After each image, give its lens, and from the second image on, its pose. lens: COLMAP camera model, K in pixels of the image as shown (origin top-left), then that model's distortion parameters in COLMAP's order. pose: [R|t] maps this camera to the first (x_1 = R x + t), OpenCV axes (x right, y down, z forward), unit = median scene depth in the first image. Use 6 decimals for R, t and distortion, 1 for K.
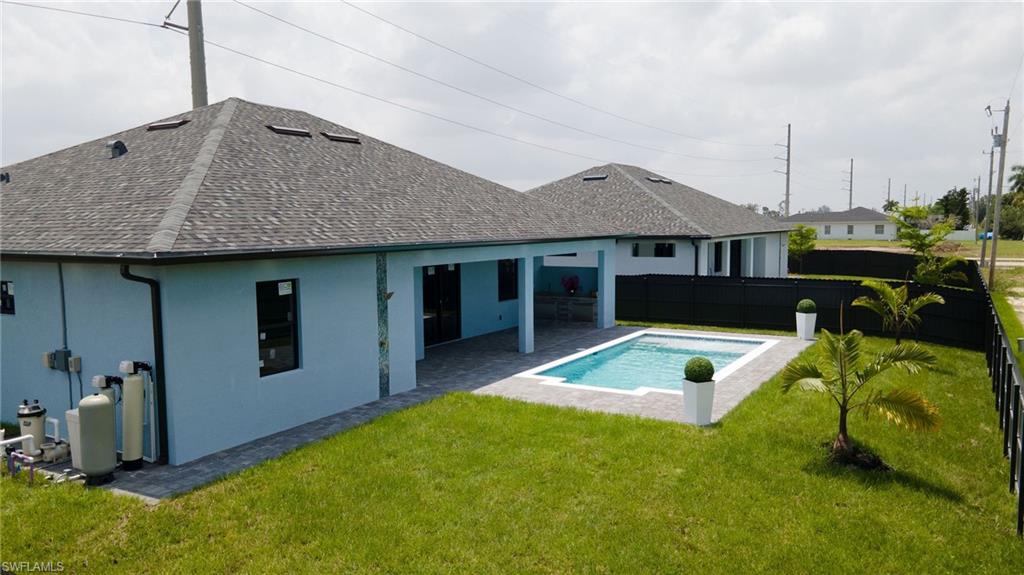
lens RADIAL K [[745.7, 0, 508.6], [0, 745.7, 290.4], [0, 0, 1]] dist [0.042390, 0.009916]
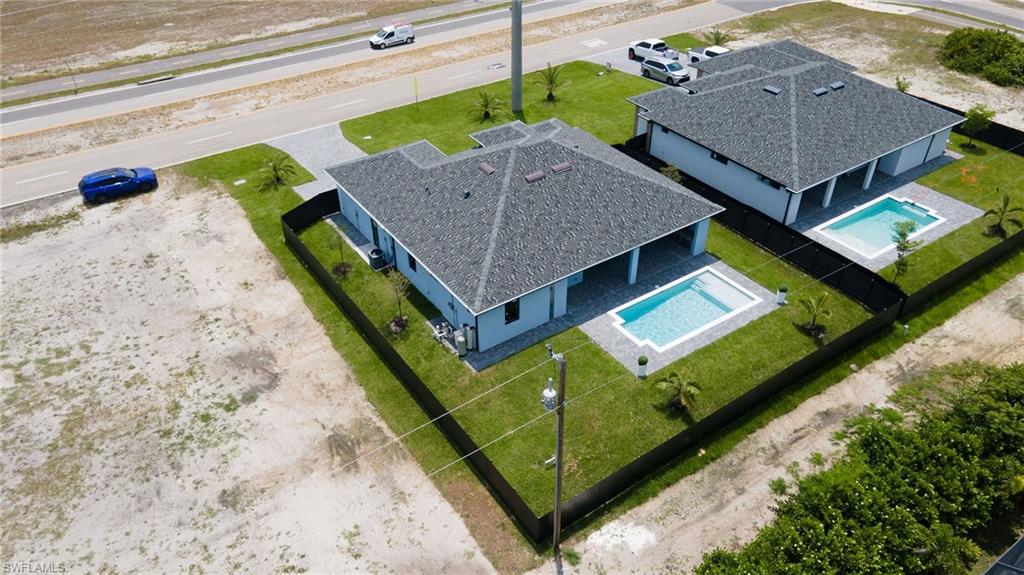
lens RADIAL K [[745.7, 0, 508.6], [0, 745.7, 290.4], [0, 0, 1]] dist [0.042390, 0.009916]
pose [[0.907636, 0.257939, -0.331156, 0.776242], [-0.043703, 0.842702, 0.536604, -1.909871], [0.417477, -0.472569, 0.776139, -1.551416]]
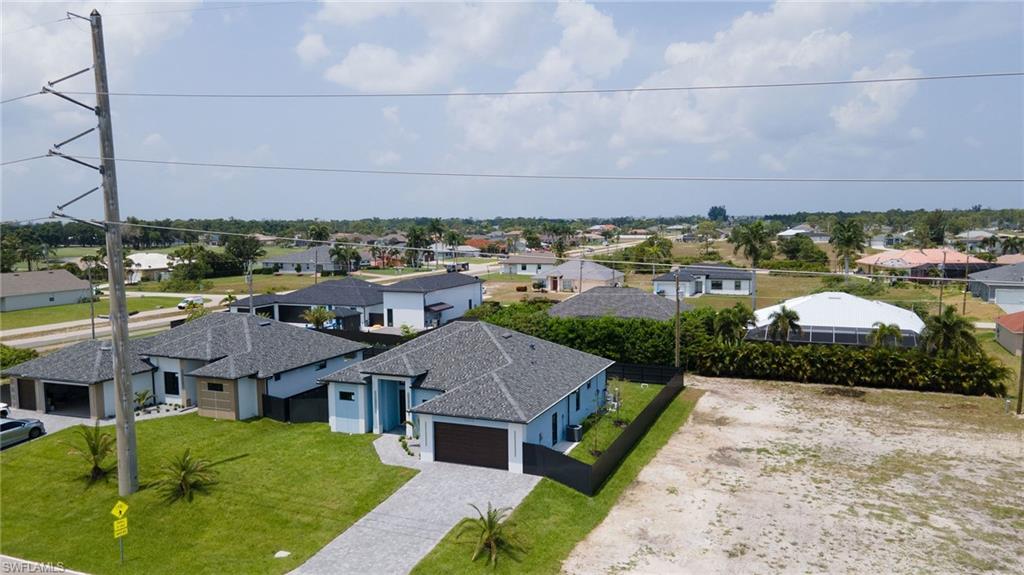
lens RADIAL K [[745.7, 0, 508.6], [0, 745.7, 290.4], [0, 0, 1]] dist [0.042390, 0.009916]
pose [[-0.135039, -0.077926, 0.987771, -5.224148], [0.104380, 0.990237, 0.092391, -1.122310], [-0.985327, 0.115580, -0.125587, 2.098886]]
